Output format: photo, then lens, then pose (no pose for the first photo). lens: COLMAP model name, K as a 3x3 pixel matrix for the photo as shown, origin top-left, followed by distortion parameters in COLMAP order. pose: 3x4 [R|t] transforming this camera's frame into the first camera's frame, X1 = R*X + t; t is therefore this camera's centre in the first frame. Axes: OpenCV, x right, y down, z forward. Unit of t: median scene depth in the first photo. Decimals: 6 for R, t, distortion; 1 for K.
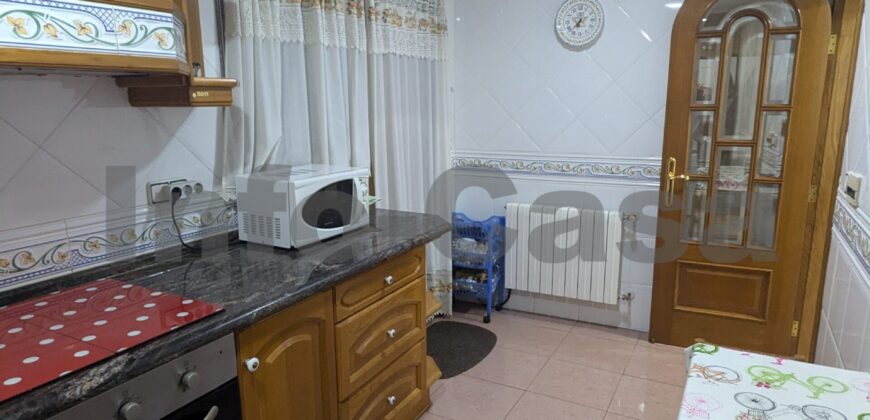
lens RADIAL K [[548.5, 0, 436.6], [0, 548.5, 210.8], [0, 0, 1]] dist [0.000005, -0.002417]
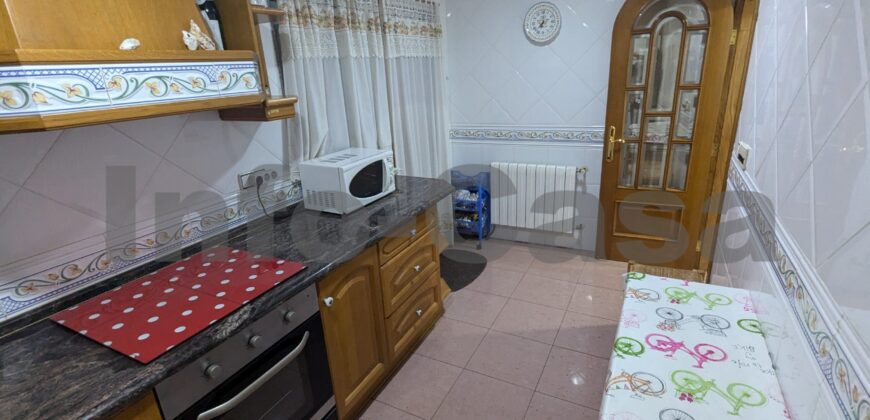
lens RADIAL K [[410.7, 0, 435.9], [0, 410.7, 206.2], [0, 0, 1]] dist [-0.003259, 0.001957]
pose [[0.998908, -0.046661, 0.002241, -0.027405], [0.046036, 0.991410, 0.122419, -0.065103], [-0.007934, -0.122182, 0.992476, -0.042985]]
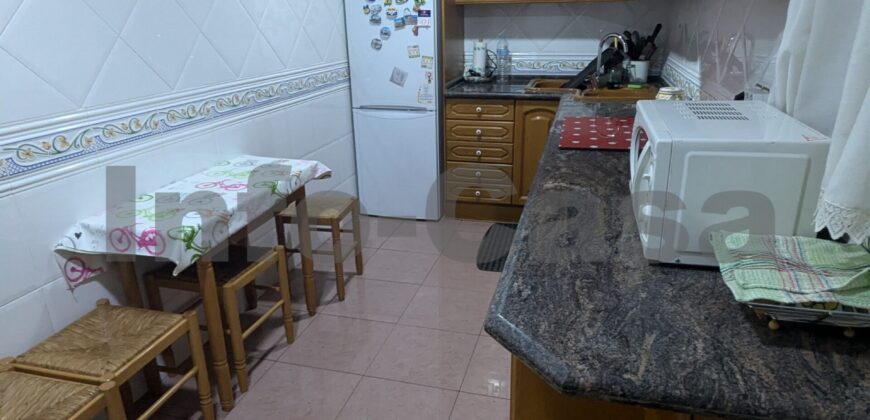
lens RADIAL K [[548.5, 0, 436.6], [0, 548.5, 210.8], [0, 0, 1]] dist [0.000005, -0.002417]
pose [[-0.971864, 0.101890, -0.212365, 0.154960], [-0.023473, 0.855217, 0.517739, -0.267697], [0.234370, 0.508157, -0.828763, 1.452651]]
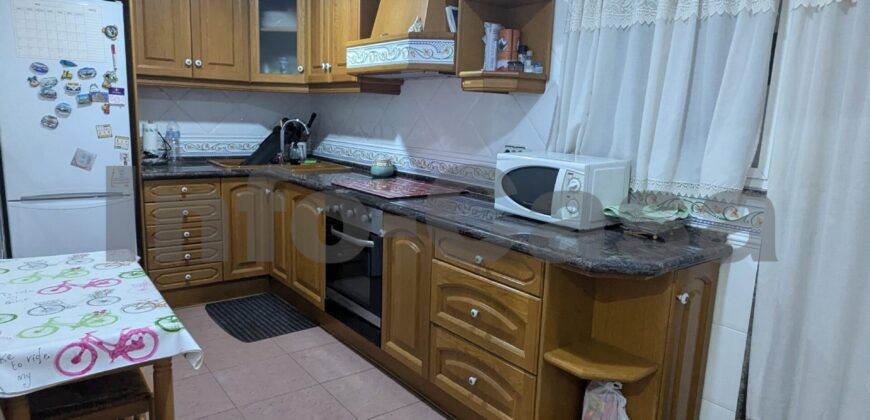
lens RADIAL K [[548.5, 0, 436.6], [0, 548.5, 210.8], [0, 0, 1]] dist [0.000005, -0.002417]
pose [[-0.407072, 0.151795, -0.900695, 0.800959], [-0.214592, 0.942600, 0.255843, -0.190065], [0.887830, 0.297428, -0.351132, 1.203473]]
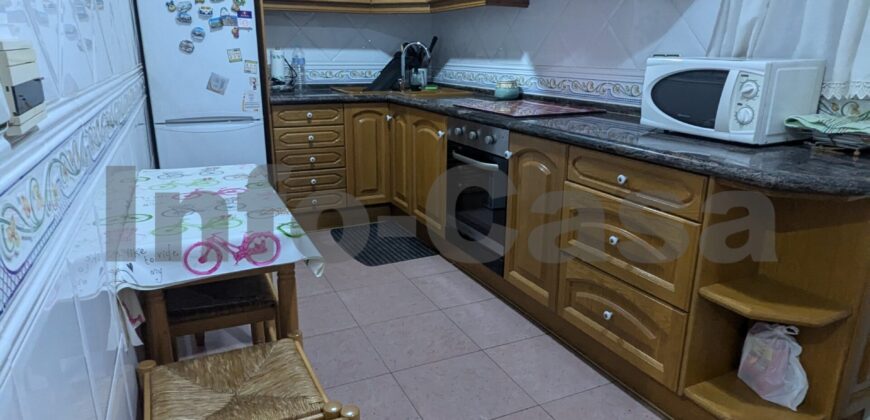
lens RADIAL K [[548.5, 0, 436.6], [0, 548.5, 210.8], [0, 0, 1]] dist [0.000005, -0.002417]
pose [[-0.588595, 0.229604, -0.775137, 0.743892], [-0.162610, 0.905599, 0.391725, -0.117779], [0.791905, 0.356613, -0.495695, 1.165212]]
